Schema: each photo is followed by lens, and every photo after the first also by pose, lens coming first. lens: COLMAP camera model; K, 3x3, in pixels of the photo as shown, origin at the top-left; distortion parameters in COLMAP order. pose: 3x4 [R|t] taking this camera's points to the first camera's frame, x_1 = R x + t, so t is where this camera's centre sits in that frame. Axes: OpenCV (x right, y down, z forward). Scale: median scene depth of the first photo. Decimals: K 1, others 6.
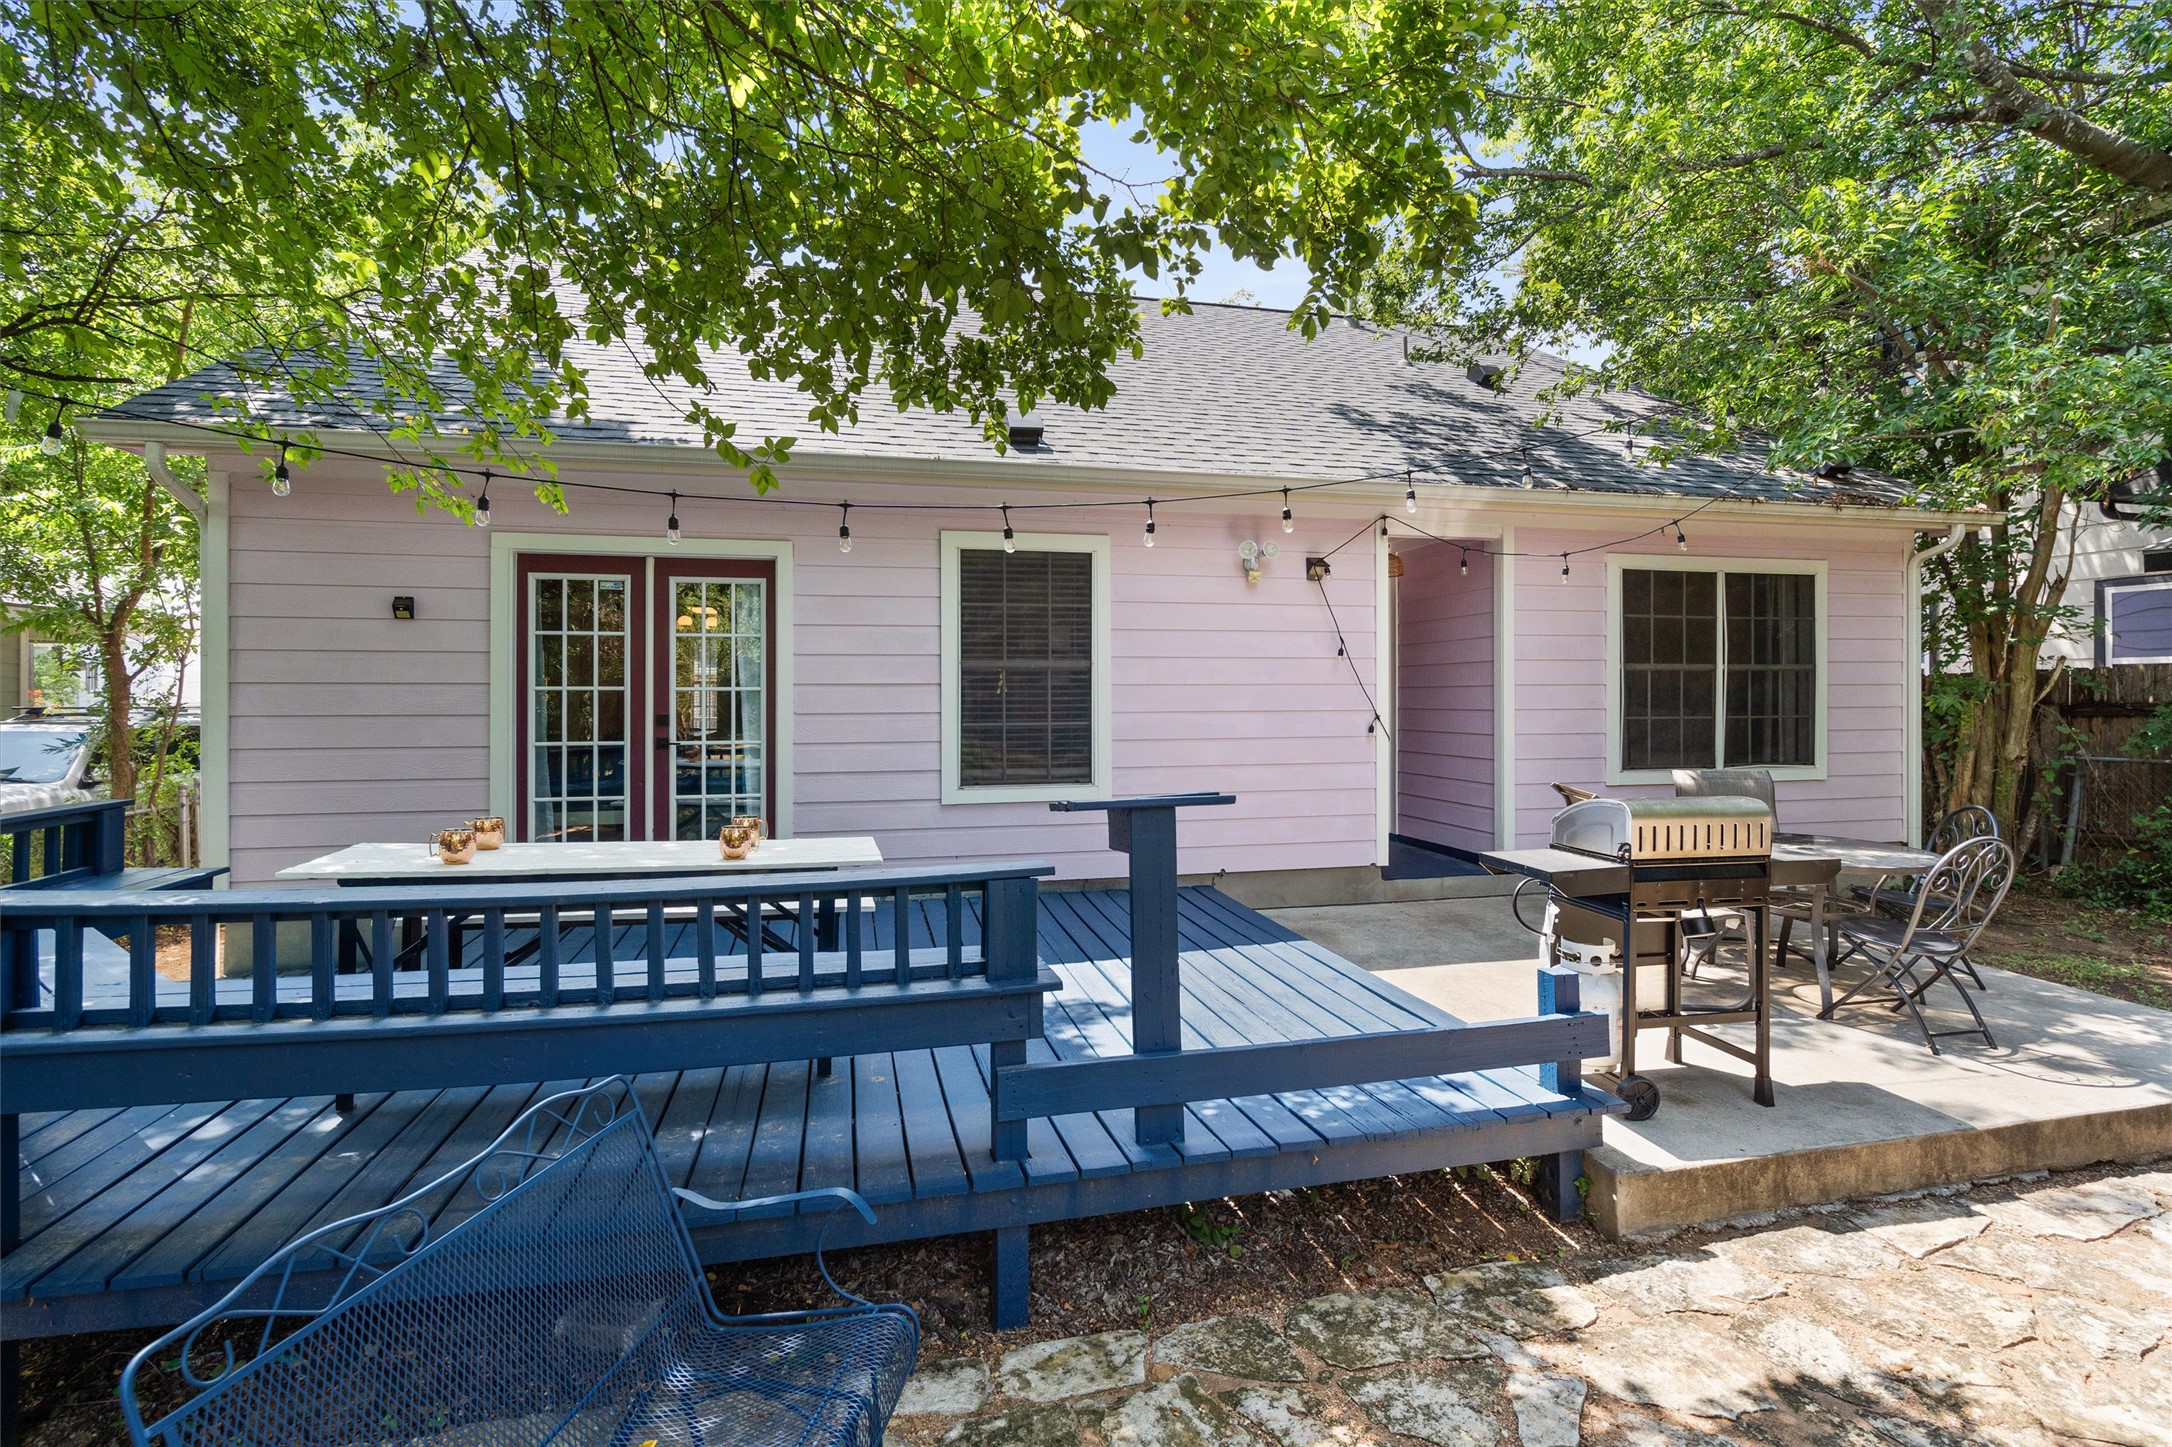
lens RADIAL K [[1006.1, 0, 1093.5], [0, 1006.1, 708.9], [0, 0, 1]] dist [-0.001776, 0.000117]
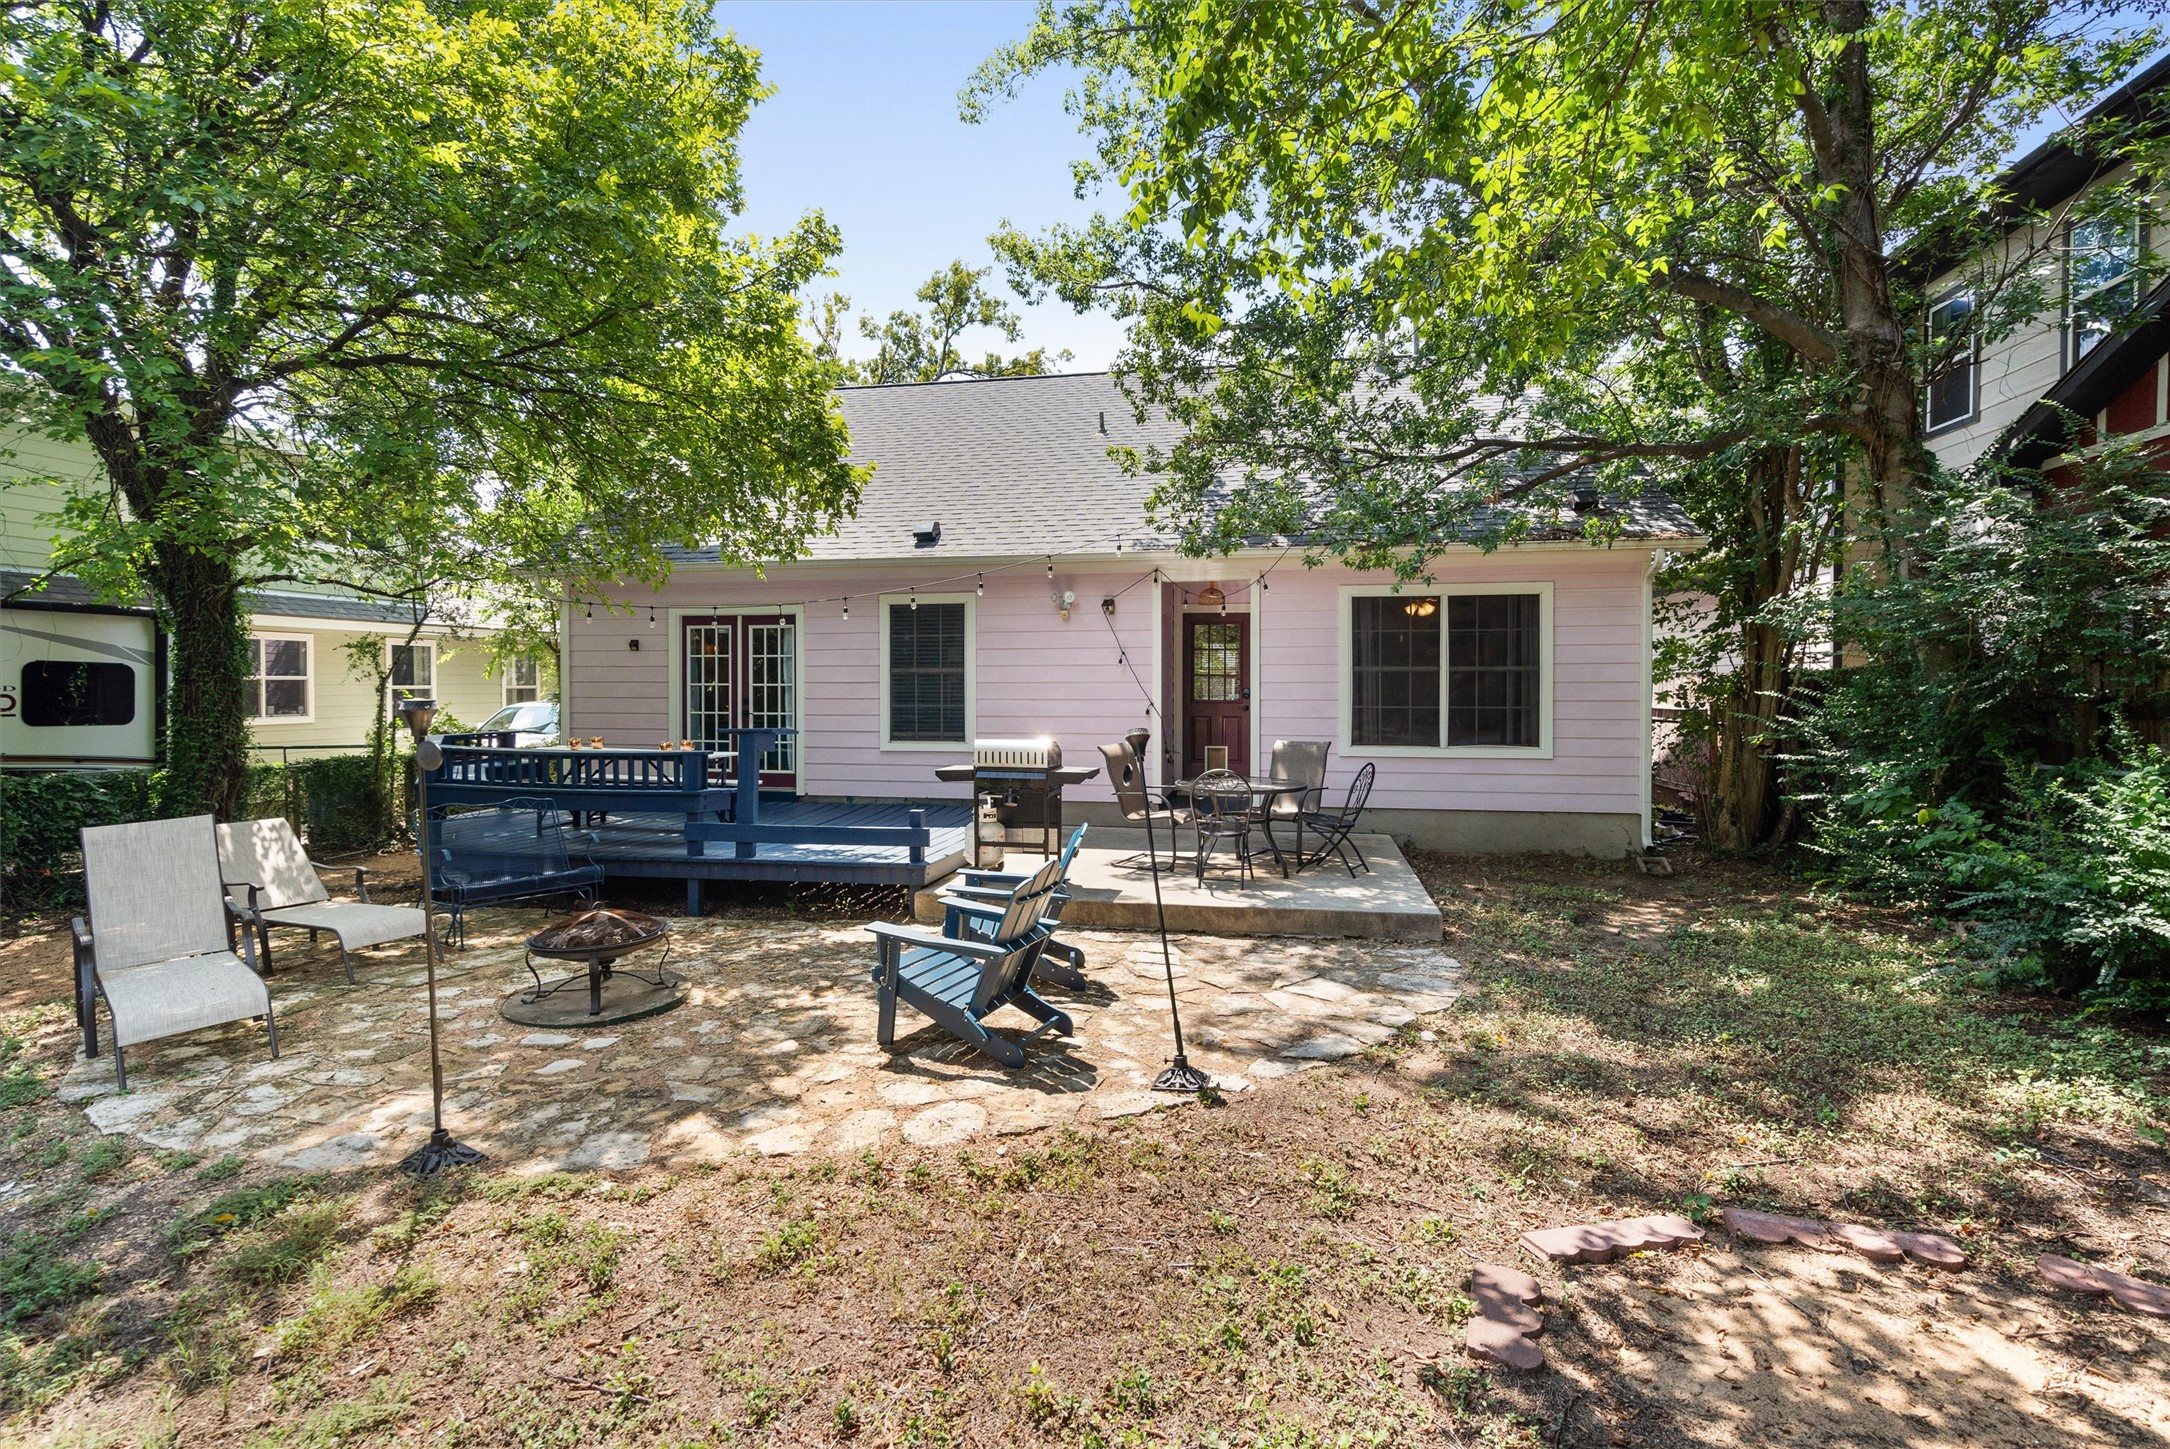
lens RADIAL K [[1097.8, 0, 1085.0], [0, 1097.8, 724.5], [0, 0, 1]] dist [0.003508, 0.001458]
pose [[0.910980, 0.017155, -0.412094, 0.971449], [-0.008524, 0.999704, 0.022773, 0.002433], [0.412362, -0.017234, 0.910857, -0.601986]]
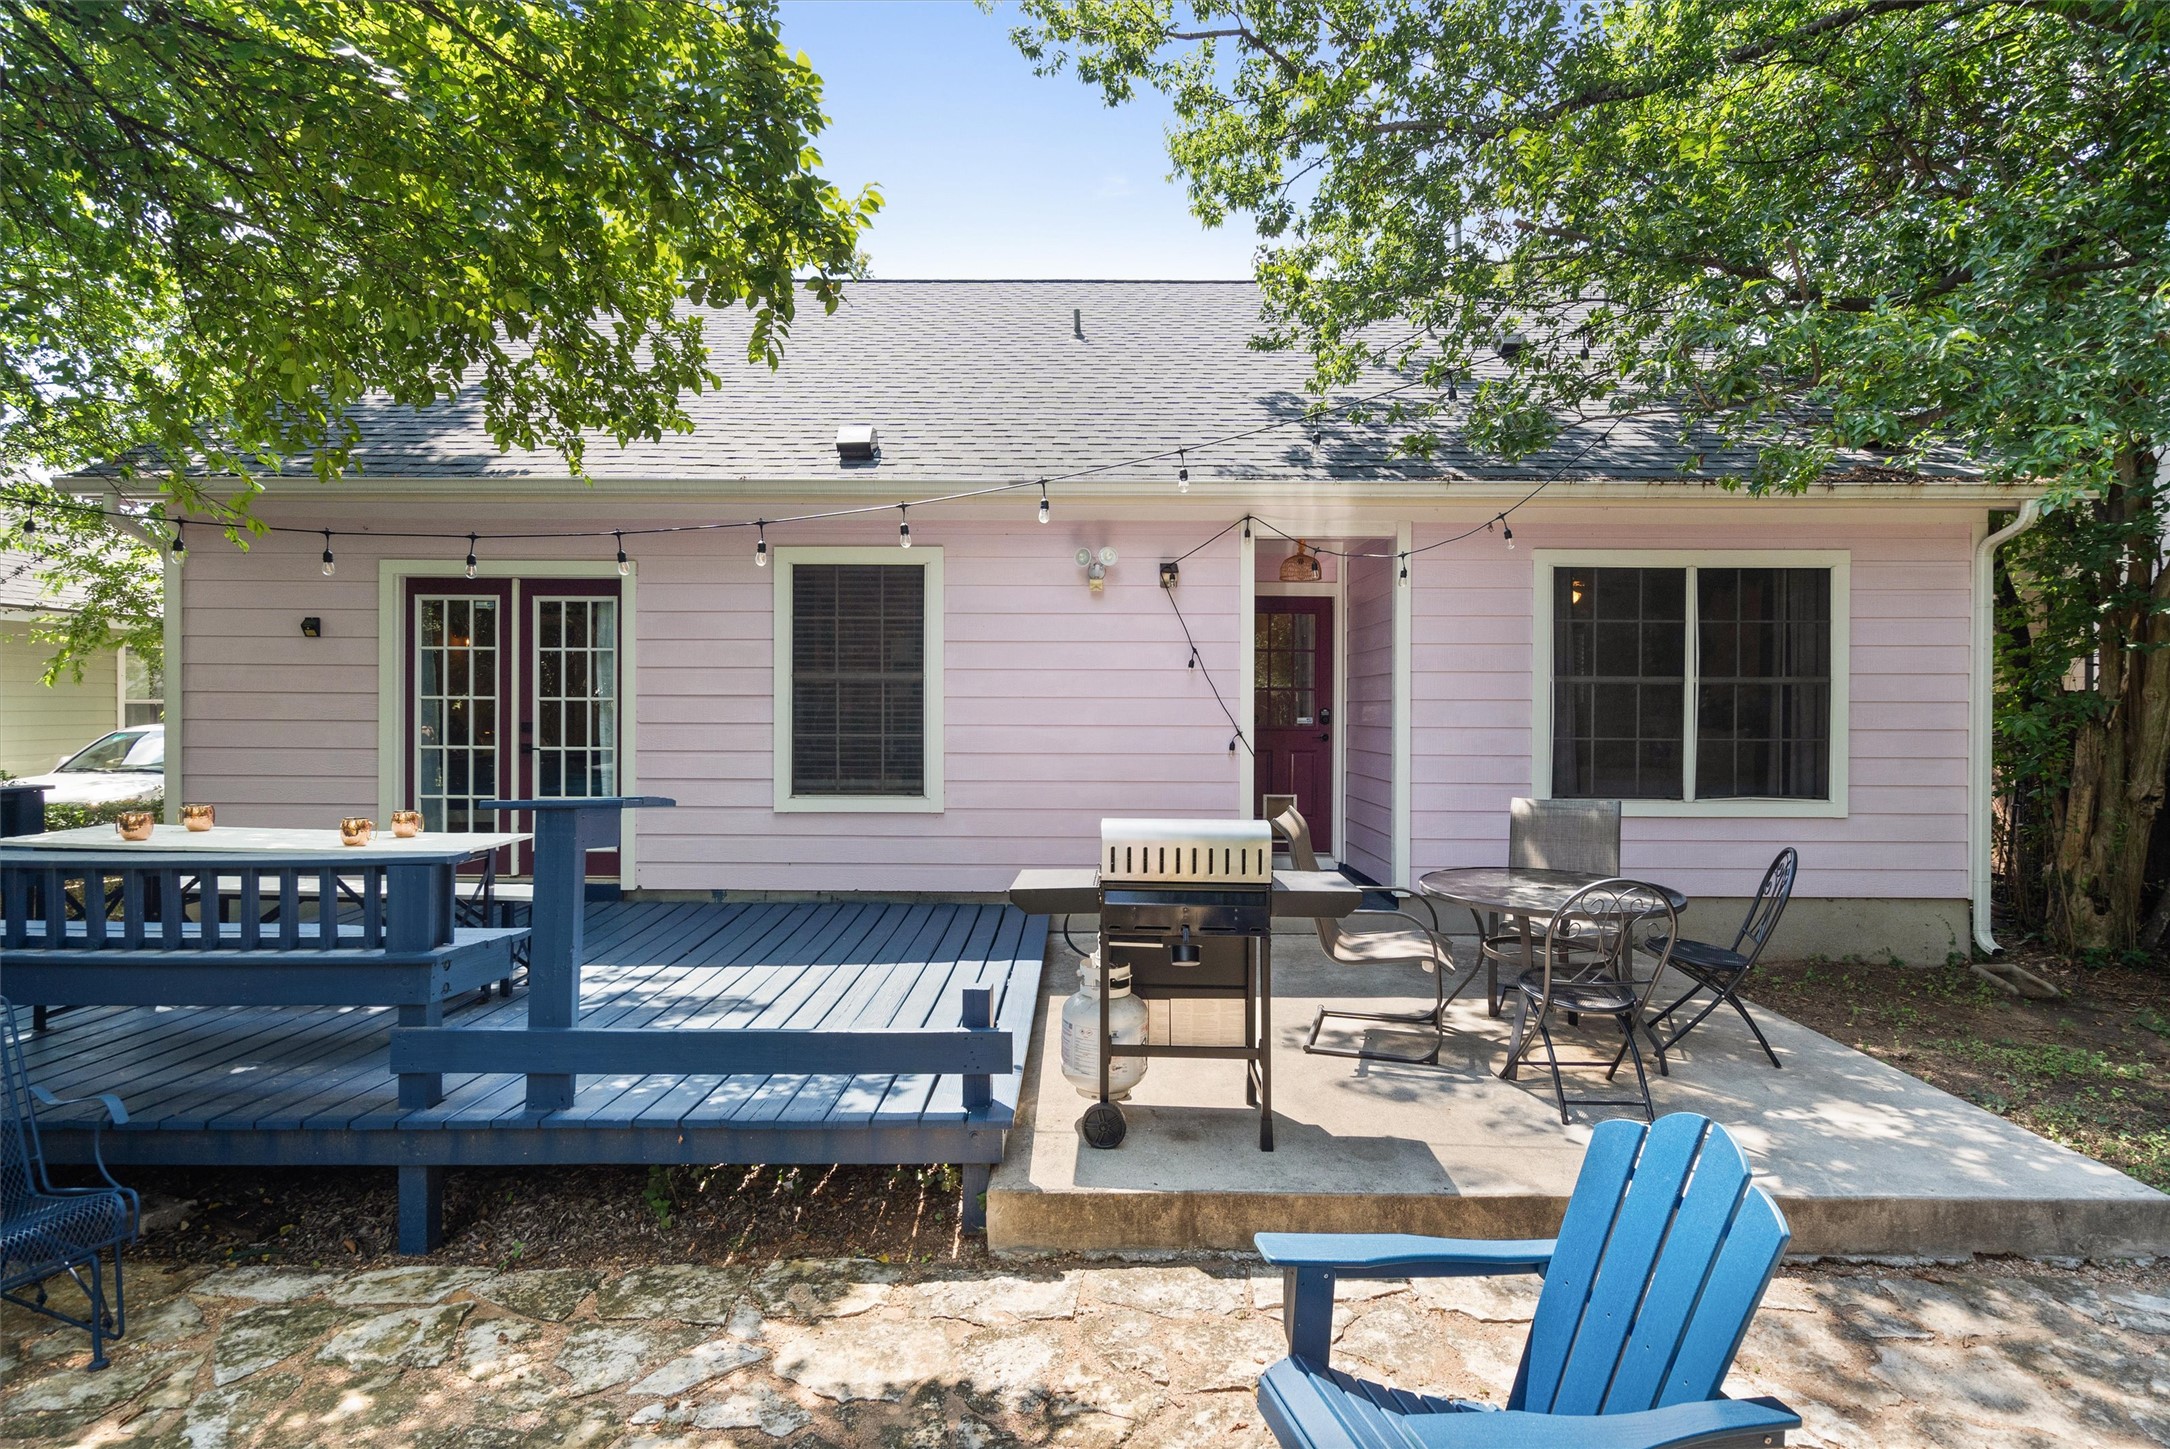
lens RADIAL K [[1097.8, 0, 1085.0], [0, 1097.8, 724.5], [0, 0, 1]] dist [0.003508, 0.001458]
pose [[0.972456, 0.011541, -0.232801, 0.424314], [-0.010922, 0.999933, 0.003947, -0.002921], [0.232830, -0.001296, 0.972516, -0.021463]]
